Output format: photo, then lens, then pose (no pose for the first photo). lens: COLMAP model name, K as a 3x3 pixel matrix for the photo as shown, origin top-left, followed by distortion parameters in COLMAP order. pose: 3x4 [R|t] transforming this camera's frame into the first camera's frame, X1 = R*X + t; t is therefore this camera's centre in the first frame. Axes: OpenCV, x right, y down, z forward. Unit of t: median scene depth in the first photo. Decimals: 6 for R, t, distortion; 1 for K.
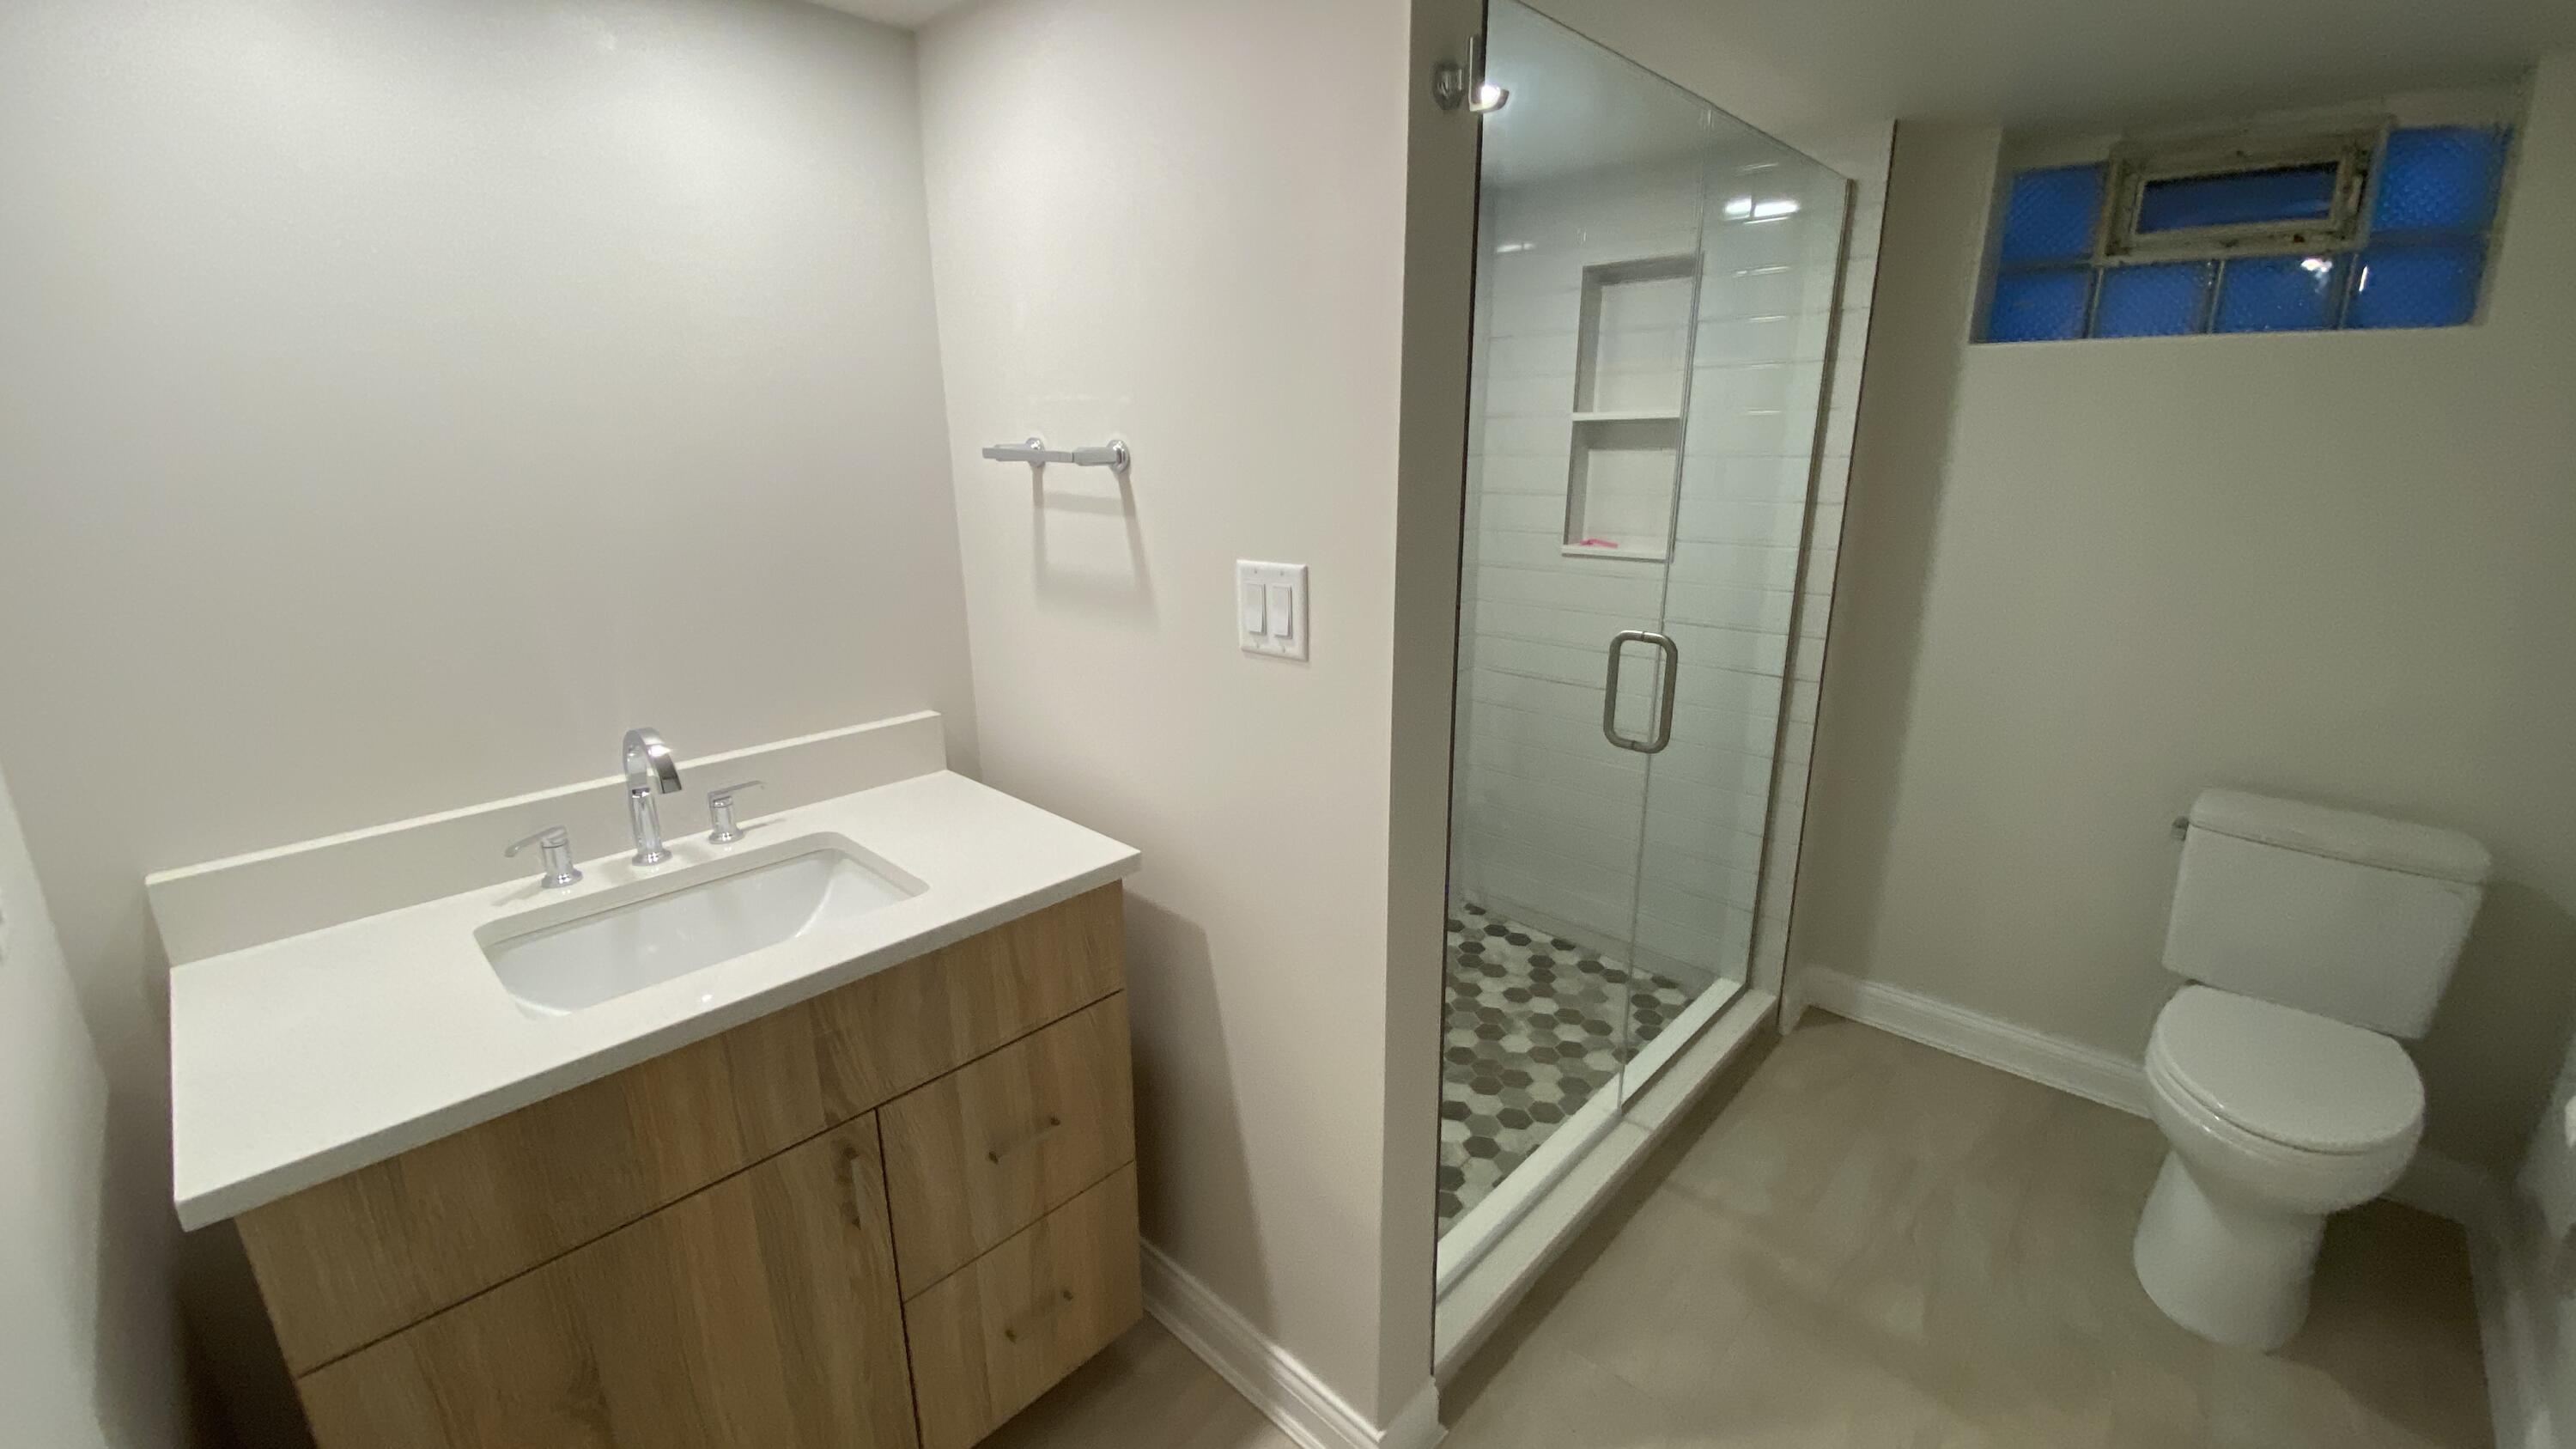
lens RADIAL K [[1044.0, 0, 1285.2], [0, 1044.0, 712.0], [0, 0, 1]] dist [0.039622, -0.031436]
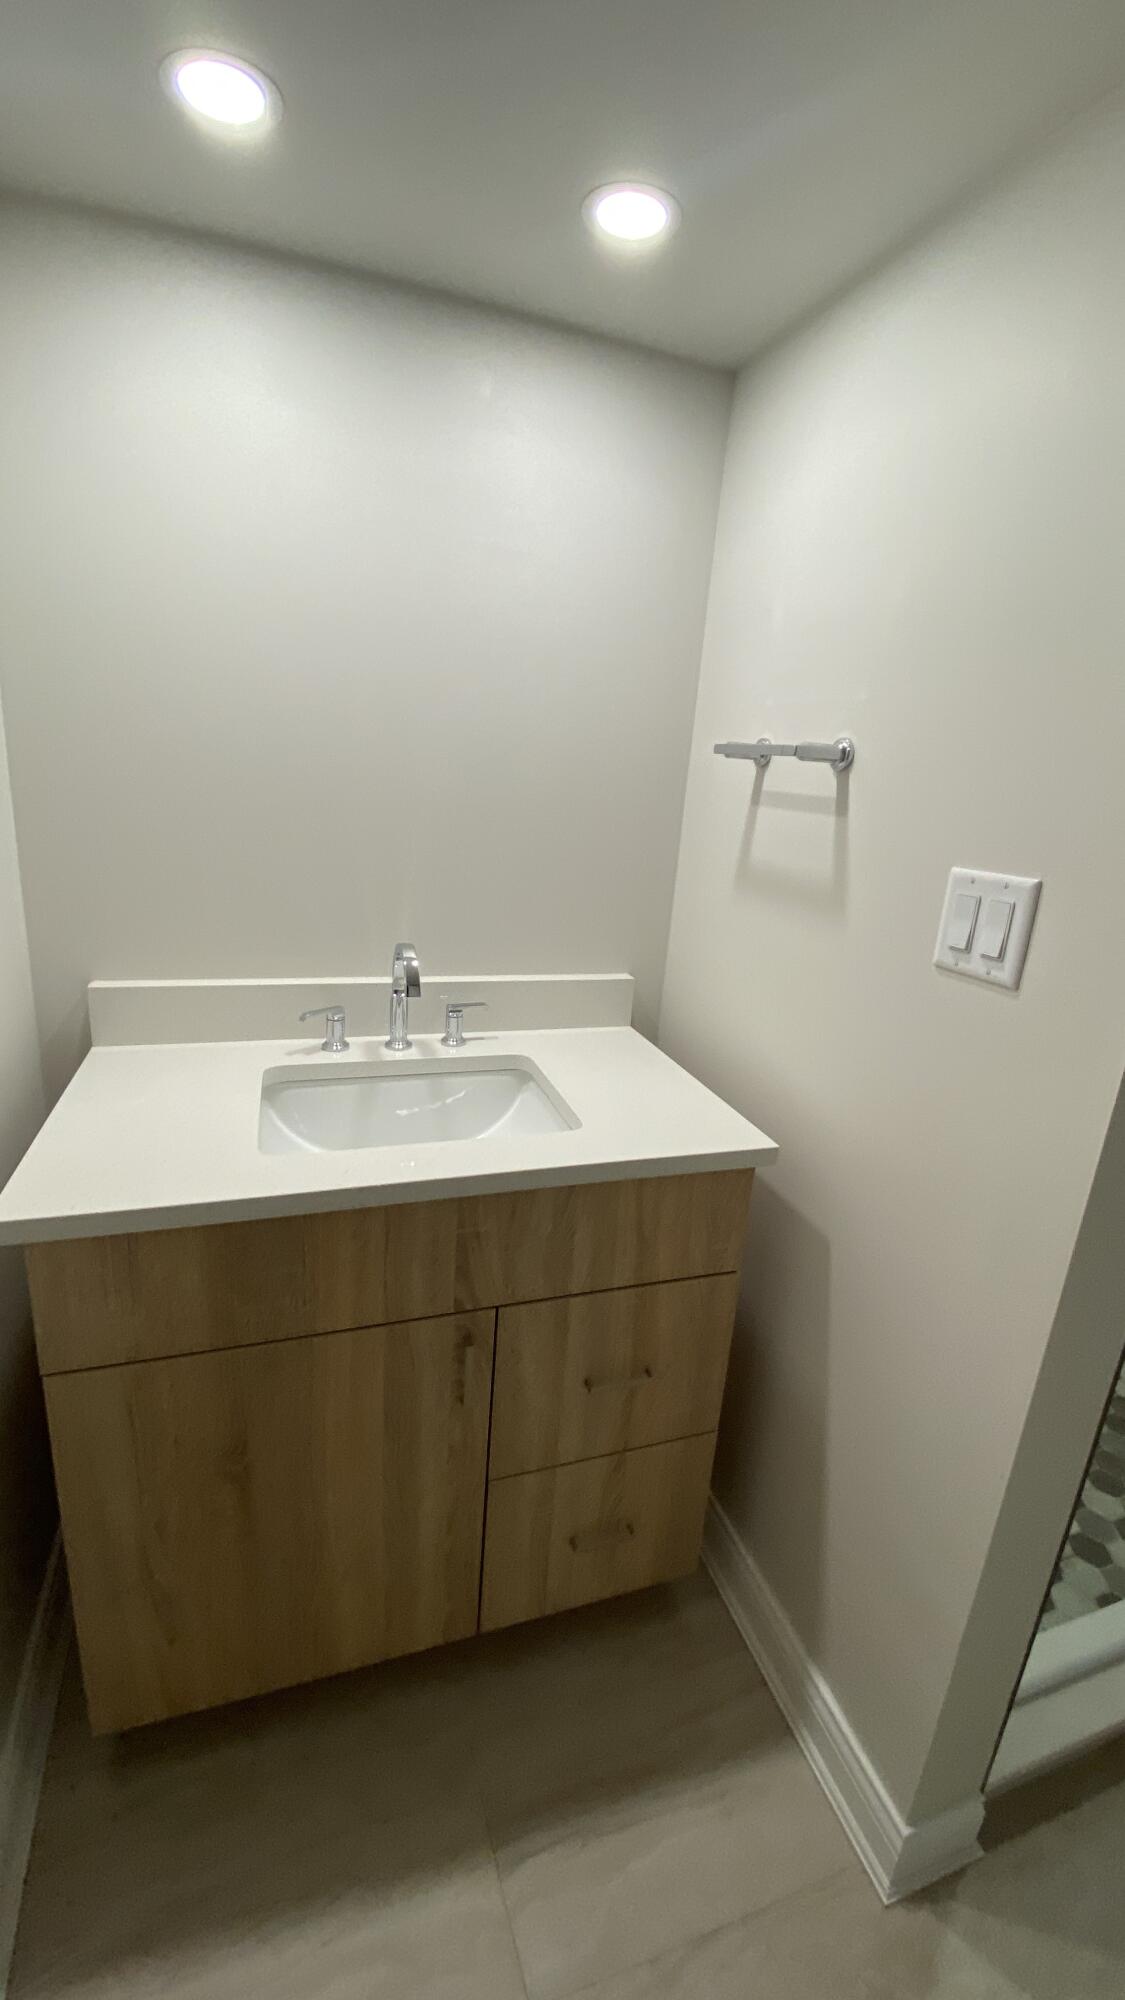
lens RADIAL K [[810.4, 0, 566.8], [0, 810.4, 998.6], [0, 0, 1]] dist [0.039622, -0.031436]
pose [[0.886073, 0.195920, -0.420107, -0.016782], [-0.197957, 0.979425, 0.039239, 0.003918], [0.419151, 0.048395, 0.906626, 0.166753]]
